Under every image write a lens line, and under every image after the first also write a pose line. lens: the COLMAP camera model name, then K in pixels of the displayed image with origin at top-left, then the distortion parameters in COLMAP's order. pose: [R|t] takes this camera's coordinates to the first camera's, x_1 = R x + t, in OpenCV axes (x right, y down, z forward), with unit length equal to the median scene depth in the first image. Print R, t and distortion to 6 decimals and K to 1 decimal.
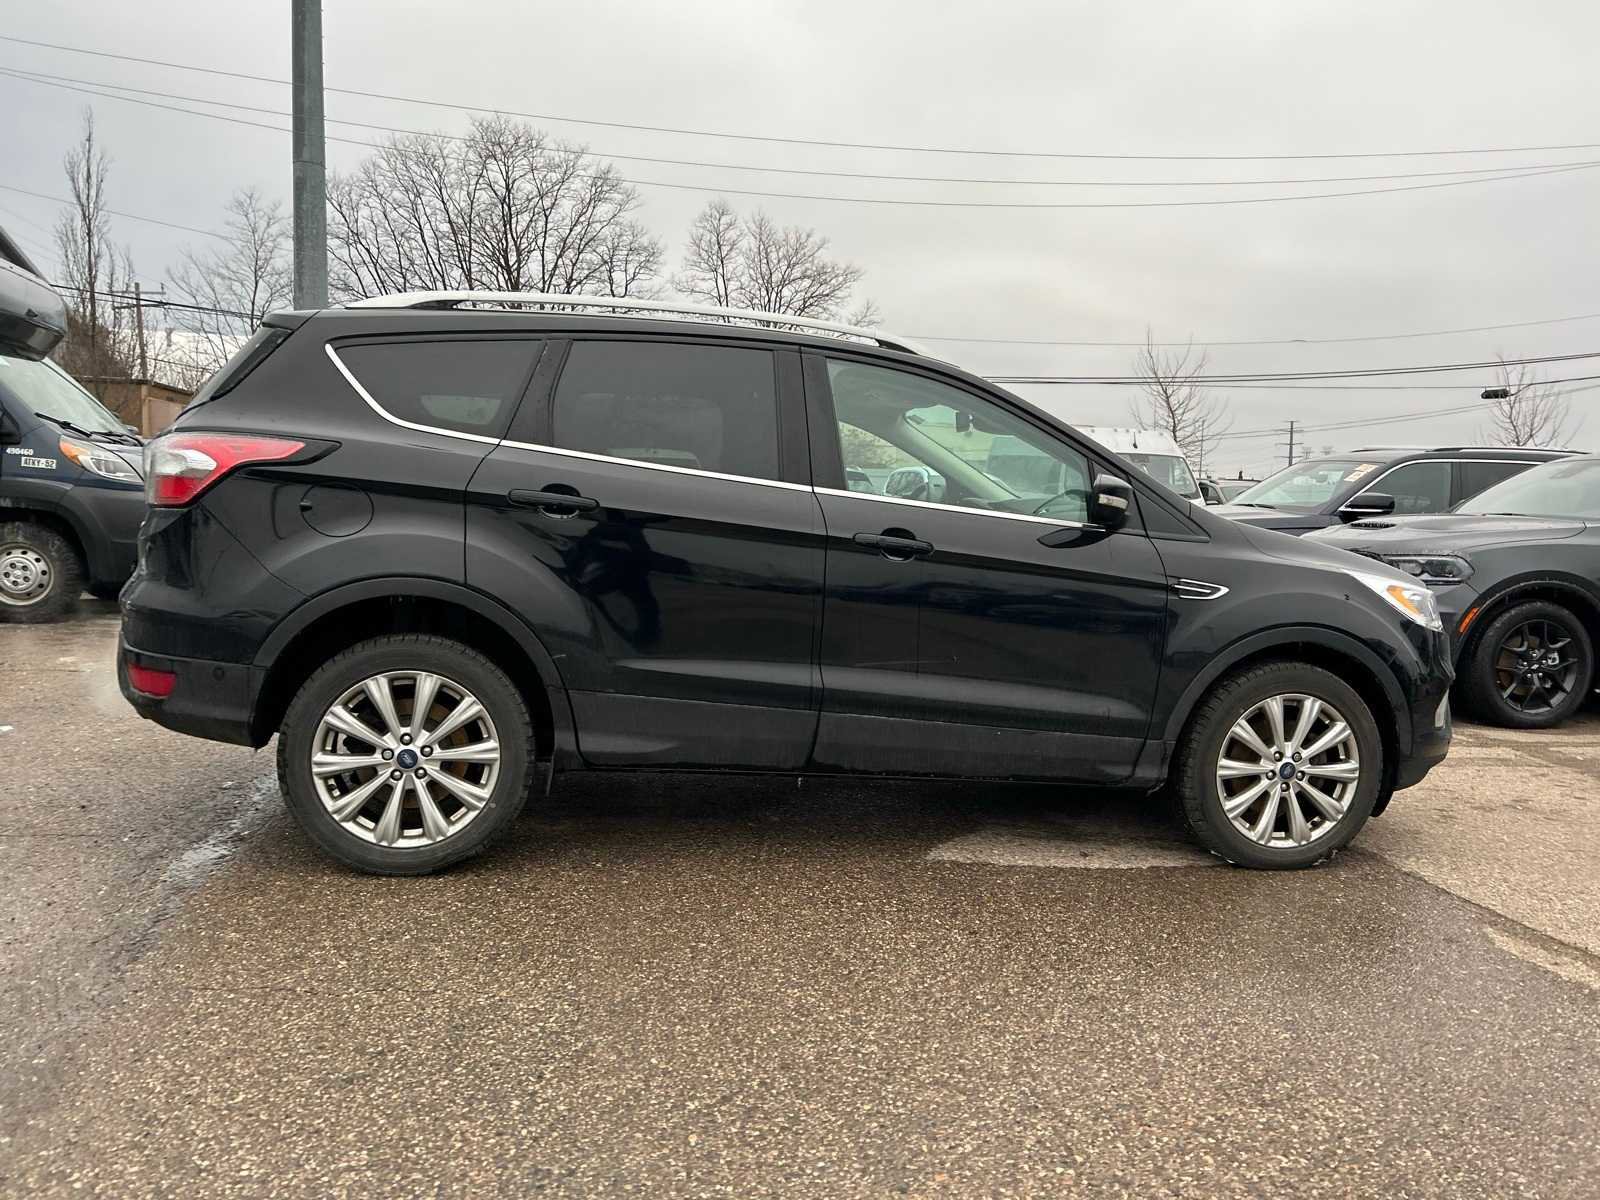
lens RADIAL K [[1207.5, 0, 800.0], [0, 1207.5, 600.0], [0, 0, 1]] dist [0.052431, -0.054535]
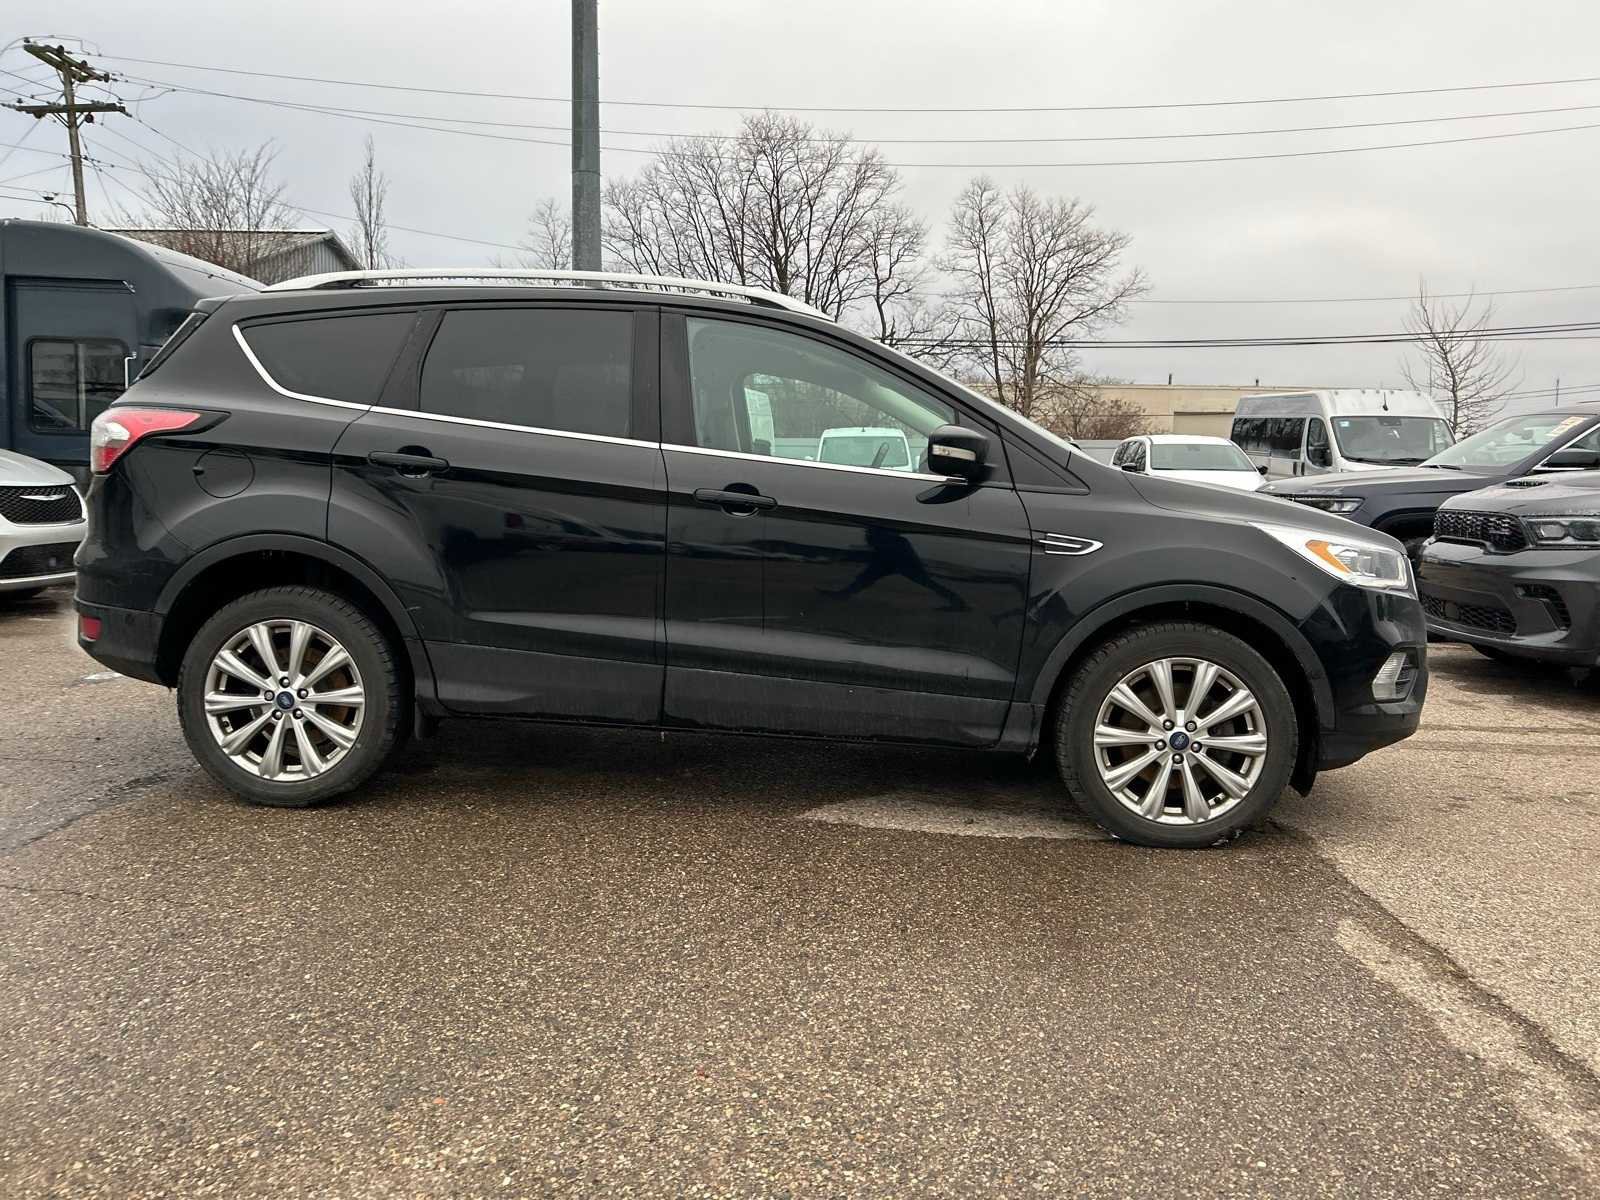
lens RADIAL K [[1204.7, 0, 802.9], [0, 1204.7, 579.8], [0, 0, 1]] dist [0.054245, -0.057133]
pose [[0.972011, 0.001808, -0.234926, 0.354231], [-0.002001, 0.999998, -0.000582, 0.020217], [0.234925, 0.001036, 0.972013, 0.042697]]
